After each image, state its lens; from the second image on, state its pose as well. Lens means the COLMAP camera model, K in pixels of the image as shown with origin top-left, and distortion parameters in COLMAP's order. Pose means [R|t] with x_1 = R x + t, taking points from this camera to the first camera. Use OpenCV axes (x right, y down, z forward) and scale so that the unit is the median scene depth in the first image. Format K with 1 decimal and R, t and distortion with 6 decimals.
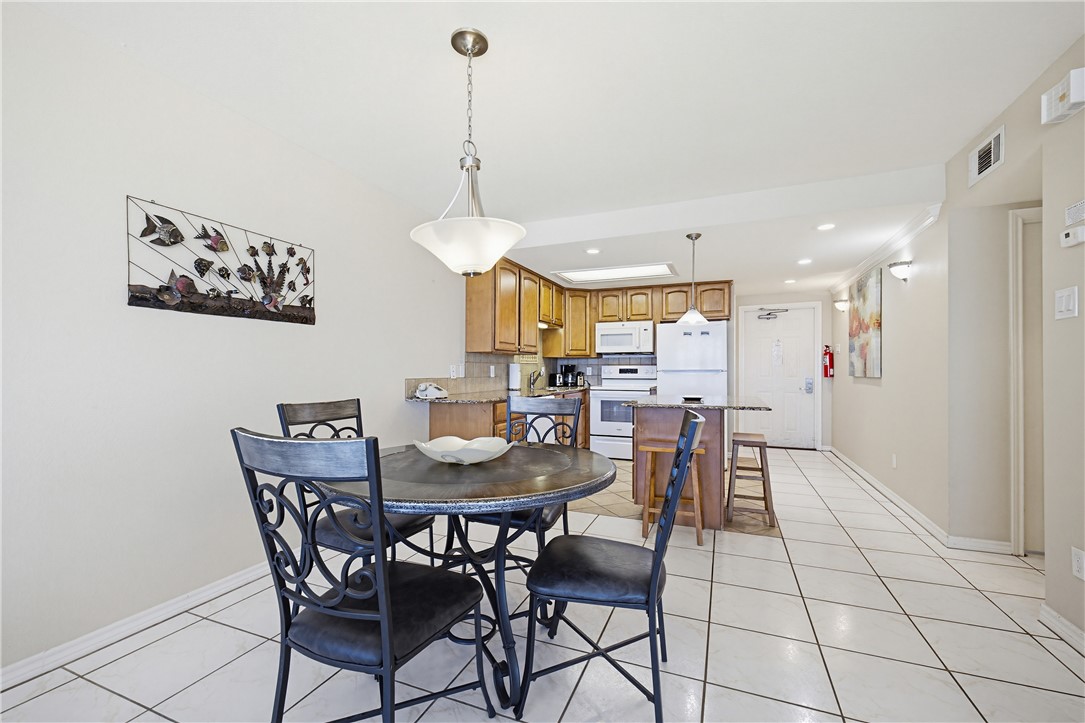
lens RADIAL K [[453.1, 0, 544.0], [0, 453.1, 368.5], [0, 0, 1]] dist [0.010636, -0.000016]
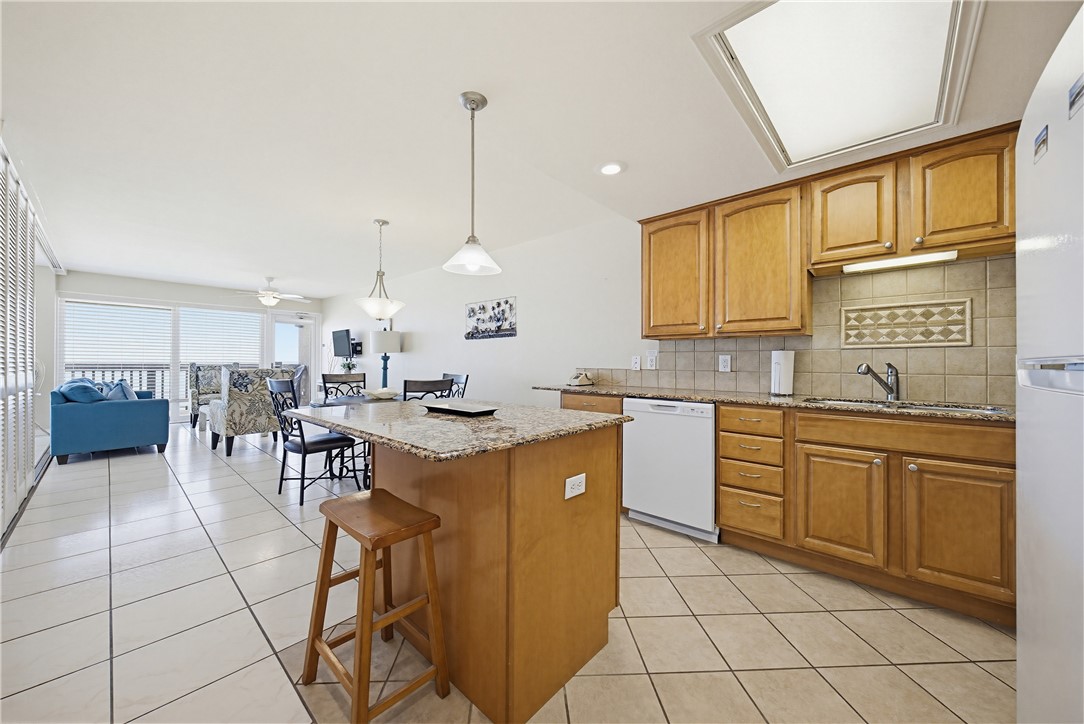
lens RADIAL K [[394.6, 0, 542.8], [0, 394.6, 358.9], [0, 0, 1]] dist [0.001314, -0.000001]
pose [[-0.343818, -0.008480, -0.938998, 0.459657], [-0.002055, 0.999964, -0.008278, 0.004344], [0.939034, -0.000916, -0.343823, 0.782242]]
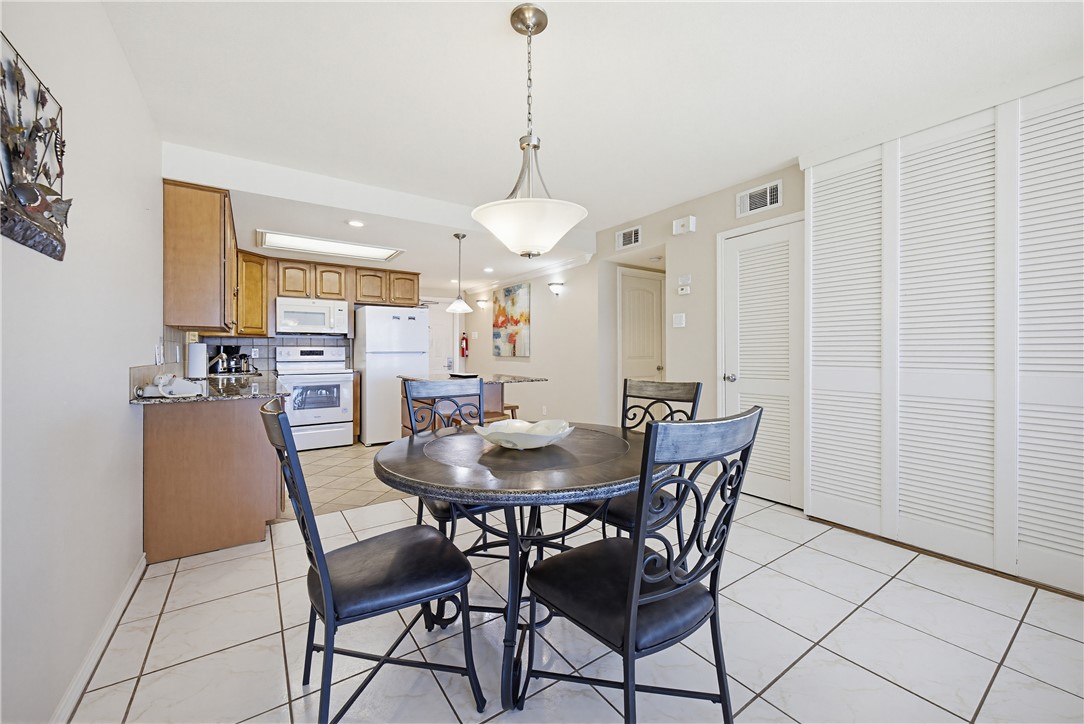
lens RADIAL K [[419.1, 0, 544.2], [0, 419.1, 351.7], [0, 0, 1]] dist [0.000907, 0.000178]
pose [[0.547091, -0.001978, 0.837071, -0.283007], [-0.000961, 0.999995, 0.002991, 0.000249], [-0.837073, -0.002440, 0.547086, 0.147863]]
